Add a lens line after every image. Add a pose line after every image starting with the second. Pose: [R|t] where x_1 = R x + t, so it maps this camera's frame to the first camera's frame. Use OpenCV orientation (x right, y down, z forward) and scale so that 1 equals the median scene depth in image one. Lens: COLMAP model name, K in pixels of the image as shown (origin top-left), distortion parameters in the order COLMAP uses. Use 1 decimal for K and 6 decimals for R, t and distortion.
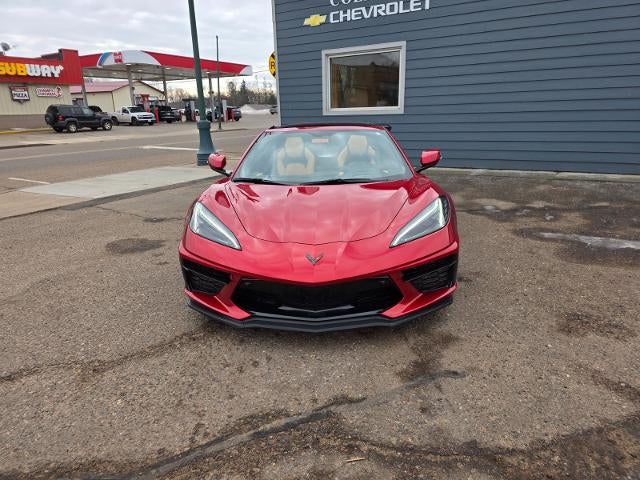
lens RADIAL K [[427.5, 0, 325.9], [0, 427.5, 242.4], [0, 0, 1]] dist [0.064085, -0.061182]
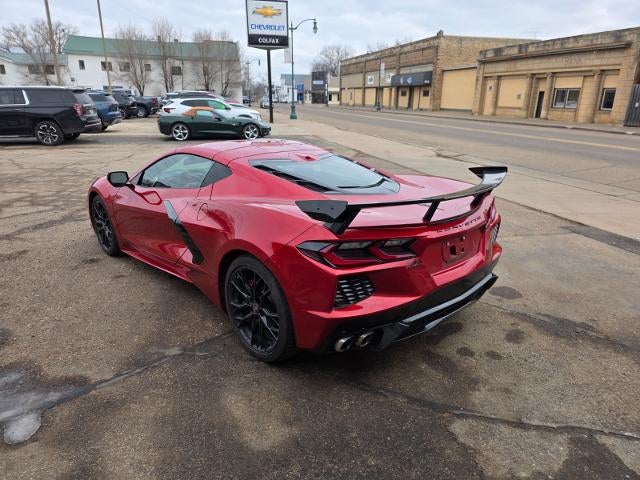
lens RADIAL K [[427.5, 0, 325.8], [0, 427.5, 246.4], [0, 0, 1]] dist [0.064085, -0.061182]
pose [[-0.702329, 0.245699, -0.668106, 0.532928], [-0.202591, 0.830745, 0.518478, -0.592236], [0.682415, 0.499495, -0.533680, 1.693033]]
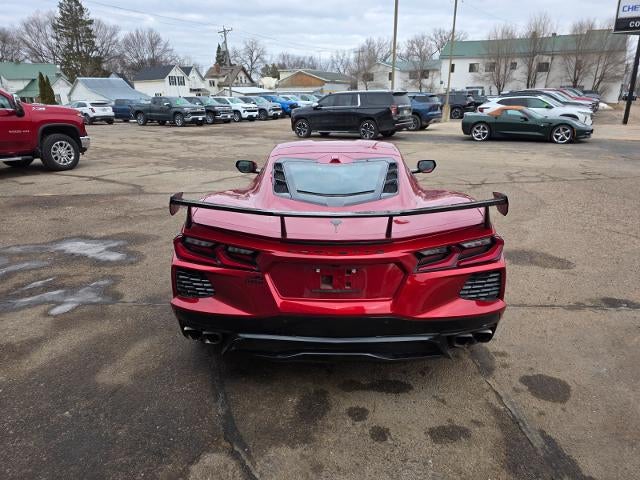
lens RADIAL K [[427.5, 0, 317.0], [0, 427.5, 248.4], [0, 0, 1]] dist [0.064085, -0.061182]
pose [[-0.999477, 0.029870, 0.012392, 0.030358], [0.031414, 0.805821, 0.591326, -0.635946], [0.007677, 0.591406, -0.806338, 1.870175]]
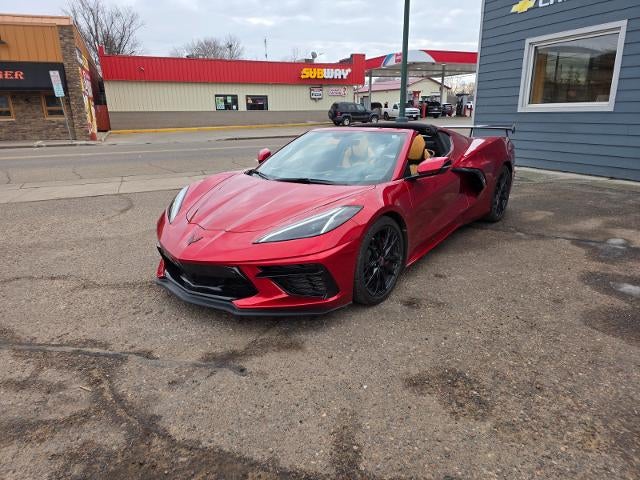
lens RADIAL K [[427.5, 0, 319.1], [0, 427.5, 237.0], [0, 0, 1]] dist [0.064085, -0.061182]
pose [[0.802856, 0.174396, -0.570095, 0.513825], [-0.174010, 0.983167, 0.055702, -0.053326], [0.570213, 0.054482, 0.819688, 0.125518]]
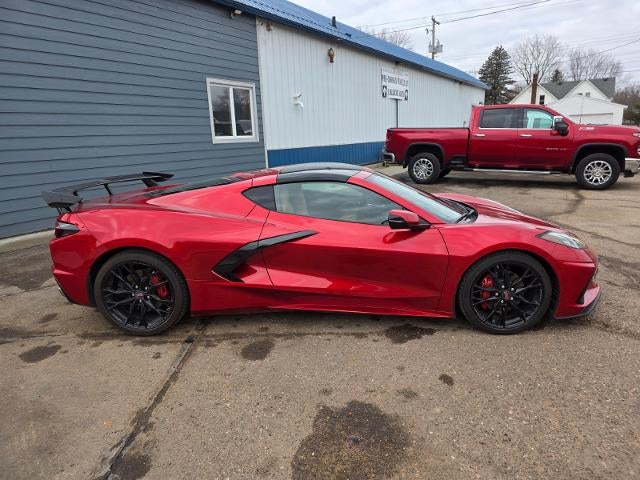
lens RADIAL K [[427.5, 0, 328.8], [0, 427.5, 241.5], [0, 0, 1]] dist [0.064085, -0.061182]
pose [[-0.001952, -0.220780, 0.975322, -0.900263], [0.322363, 0.923118, 0.209608, -0.315709], [-0.946614, 0.314817, 0.069369, 0.978510]]
